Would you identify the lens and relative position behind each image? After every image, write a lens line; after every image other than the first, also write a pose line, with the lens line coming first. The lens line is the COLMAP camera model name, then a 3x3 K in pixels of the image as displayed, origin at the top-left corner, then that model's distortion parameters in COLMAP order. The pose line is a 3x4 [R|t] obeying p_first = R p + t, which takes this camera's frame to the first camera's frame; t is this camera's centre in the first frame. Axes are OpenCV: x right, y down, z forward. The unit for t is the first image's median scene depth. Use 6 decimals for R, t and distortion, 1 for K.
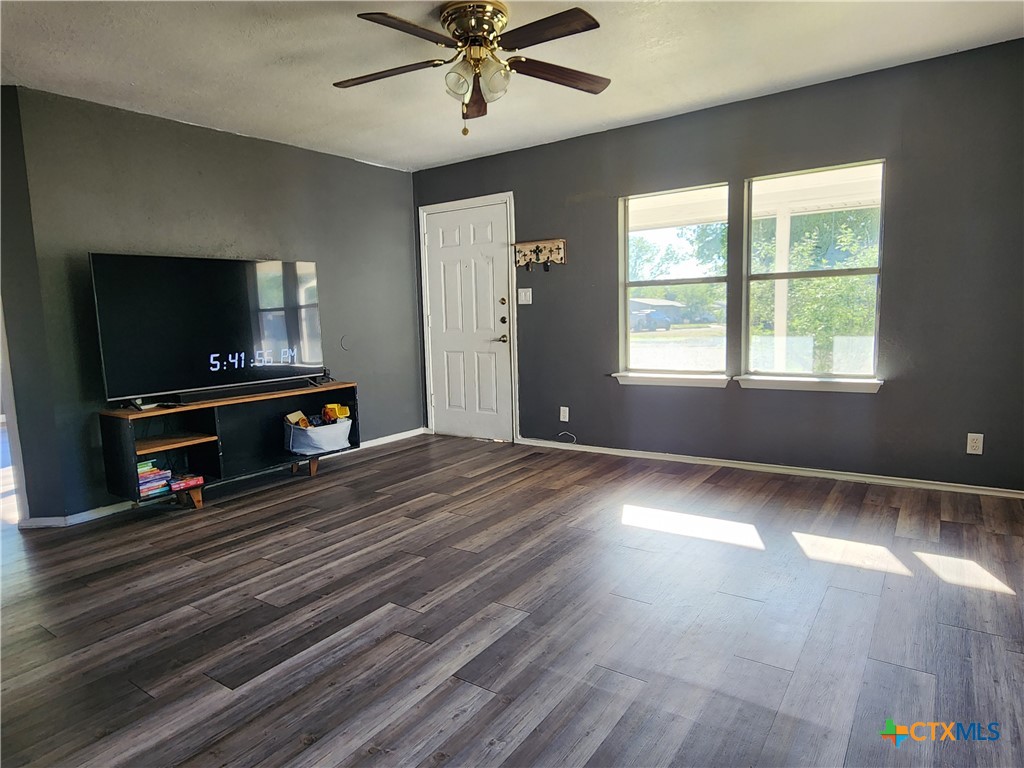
lens RADIAL K [[615.0, 0, 510.3], [0, 615.0, 386.4], [0, 0, 1]] dist [-0.005782, -0.003190]
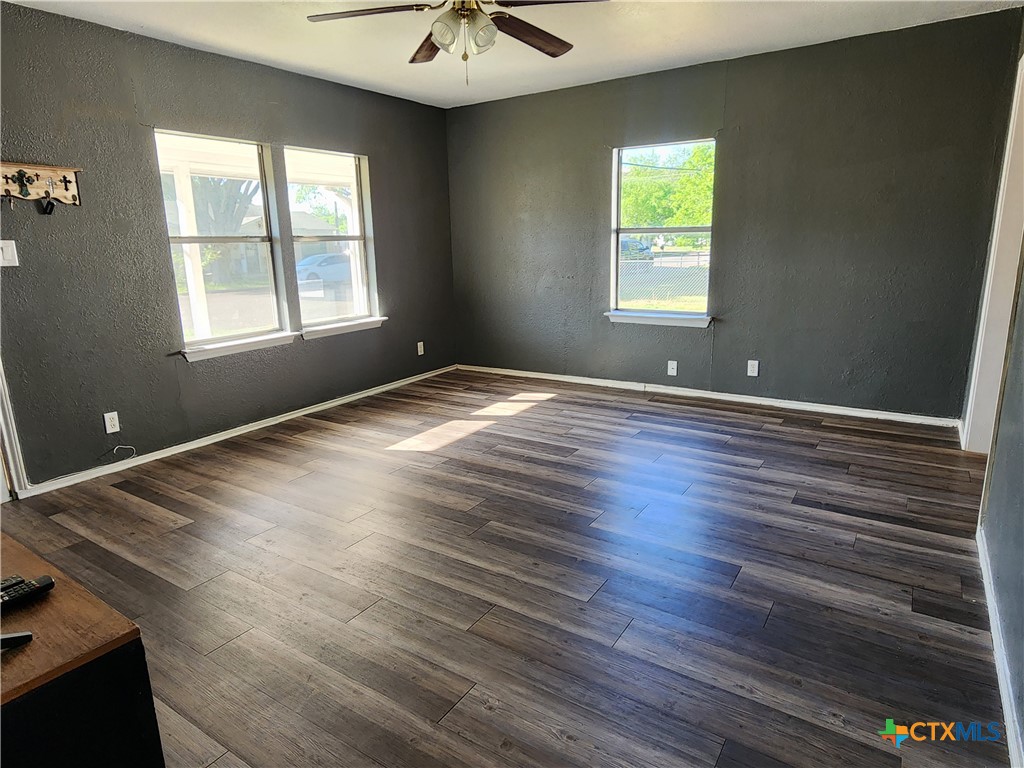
lens RADIAL K [[615.0, 0, 515.2], [0, 615.0, 384.0], [0, 0, 1]] dist [-0.005782, -0.003190]
pose [[-0.032106, -0.193596, 0.980556, -0.894139], [0.144090, 0.969917, 0.196213, -0.101256], [-0.989044, 0.147588, -0.003245, 0.787915]]
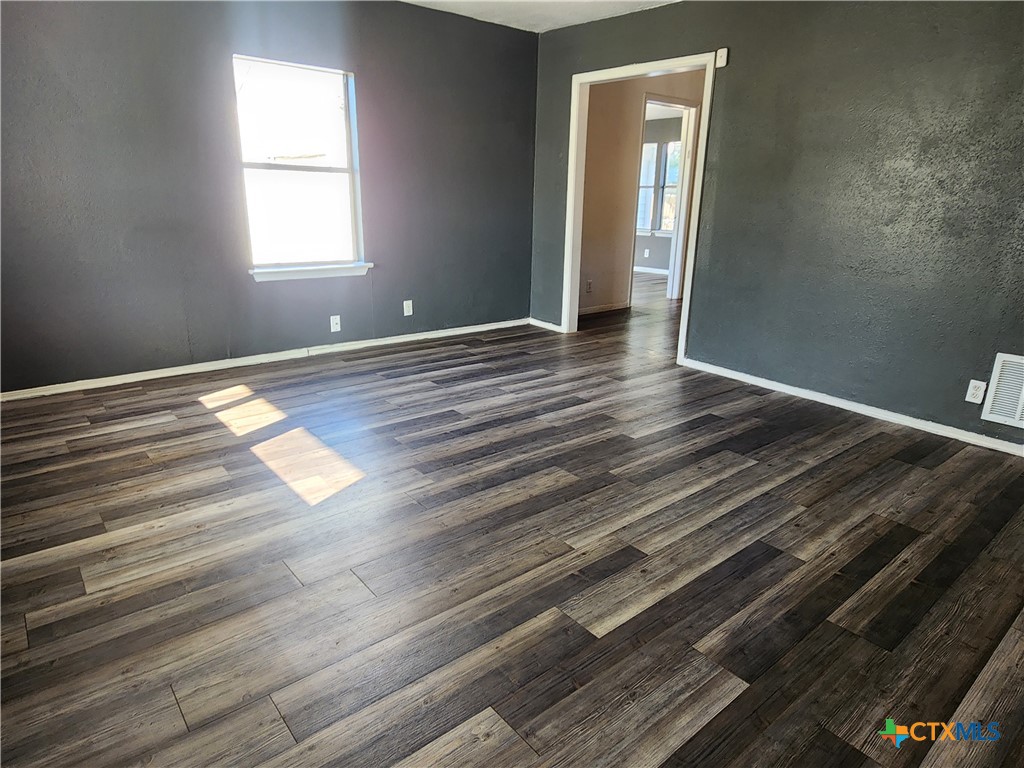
lens RADIAL K [[615.0, 0, 510.3], [0, 615.0, 384.3], [0, 0, 1]] dist [-0.005782, -0.003190]
pose [[-0.963792, -0.067870, 0.257873, -0.191601], [0.041604, 0.916950, 0.396827, -0.192595], [-0.263390, 0.393187, -0.880926, 1.540162]]
